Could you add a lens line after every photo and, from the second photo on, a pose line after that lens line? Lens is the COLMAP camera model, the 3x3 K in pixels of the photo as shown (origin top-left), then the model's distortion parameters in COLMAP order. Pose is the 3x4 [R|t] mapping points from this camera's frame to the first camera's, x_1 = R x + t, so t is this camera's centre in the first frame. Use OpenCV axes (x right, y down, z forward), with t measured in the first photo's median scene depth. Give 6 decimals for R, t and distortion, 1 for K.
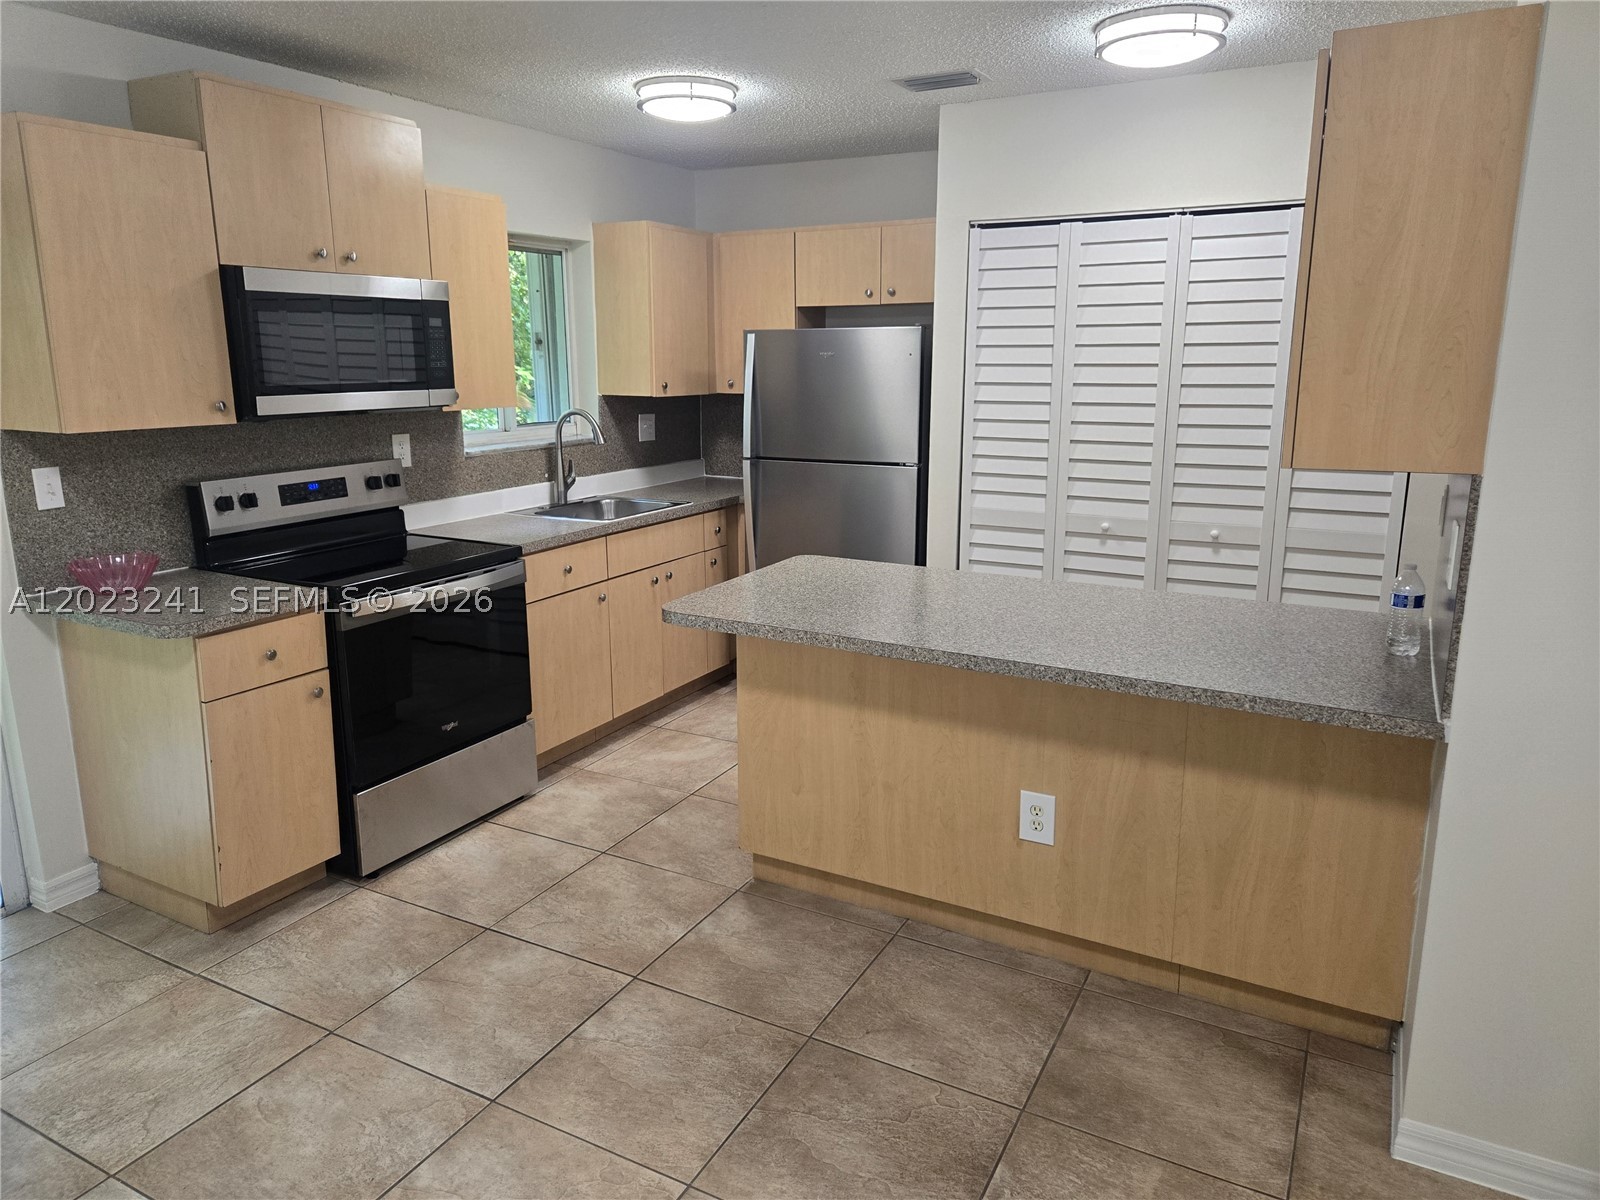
lens RADIAL K [[1076.3, 0, 801.4], [0, 1076.3, 602.7], [0, 0, 1]] dist [0.078458, -0.065081]
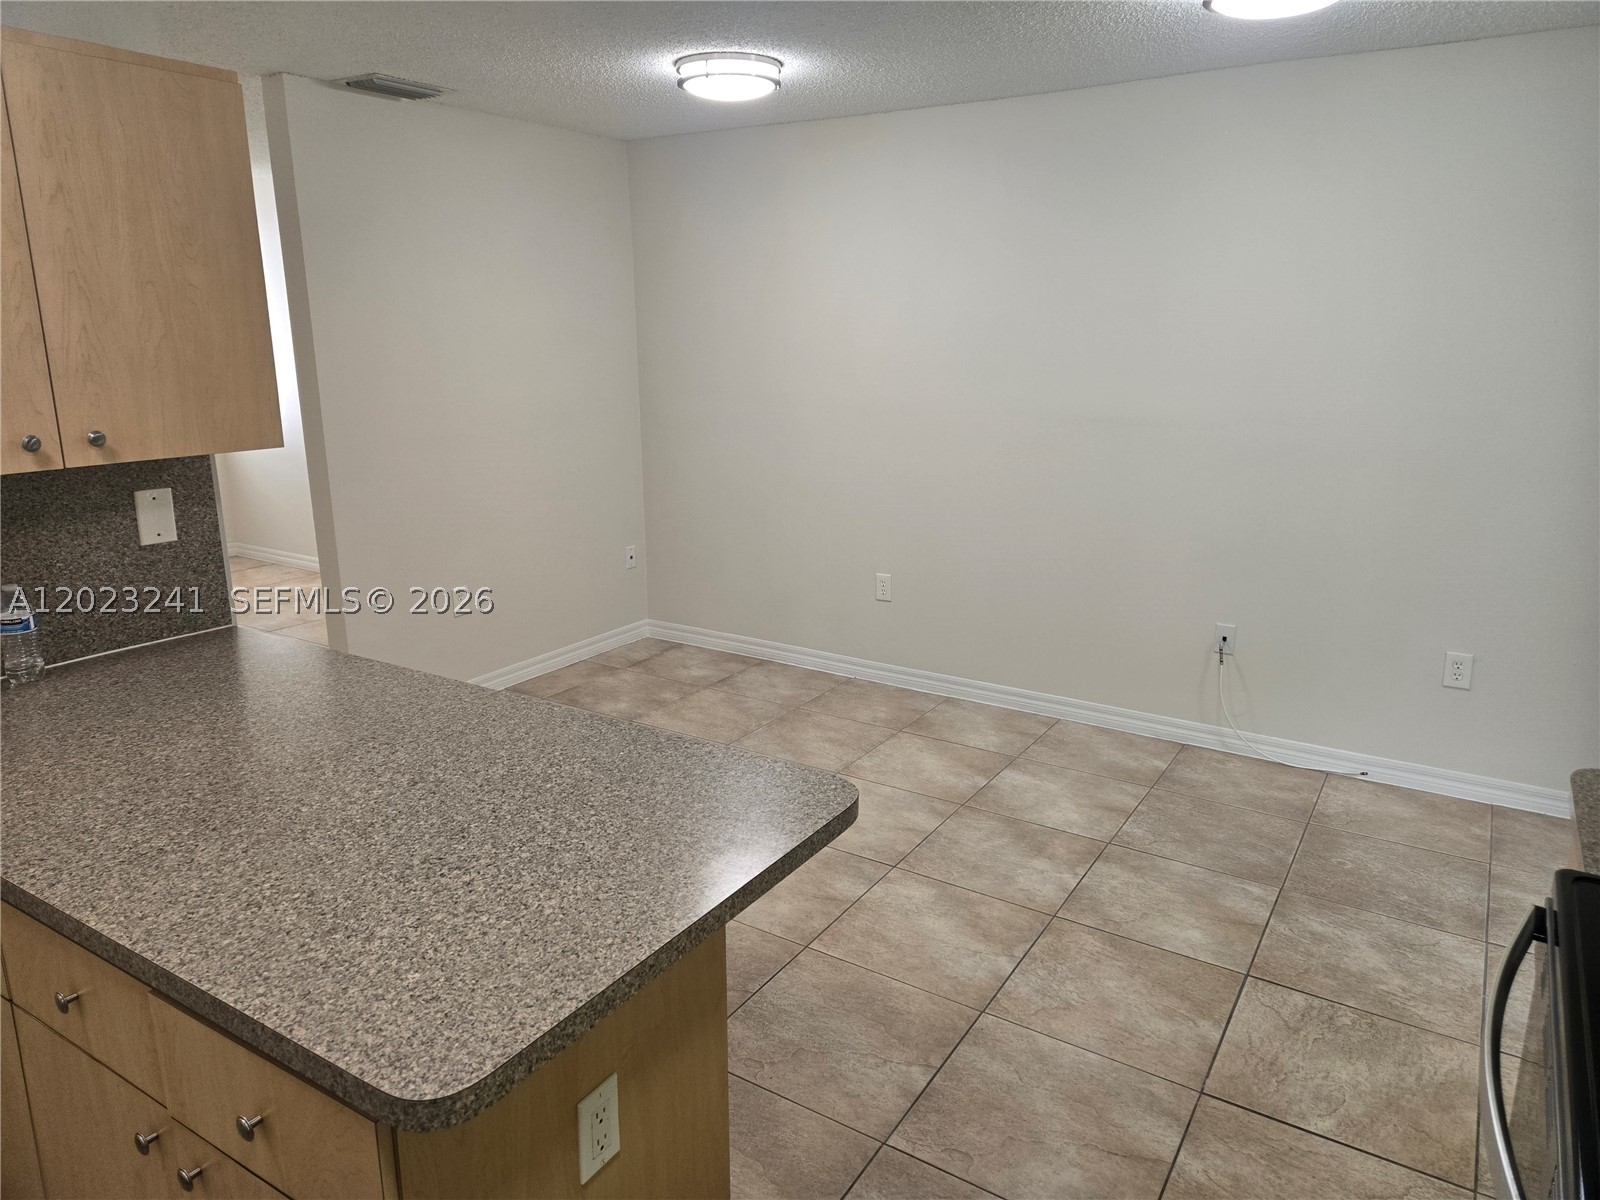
lens RADIAL K [[1076.3, 0, 801.4], [0, 1076.3, 602.7], [0, 0, 1]] dist [0.078458, -0.065081]
pose [[-0.996820, -0.017504, 0.077735, -0.154239], [0.021304, 0.881508, 0.471688, -0.393866], [-0.076781, 0.471844, -0.878332, 1.581344]]
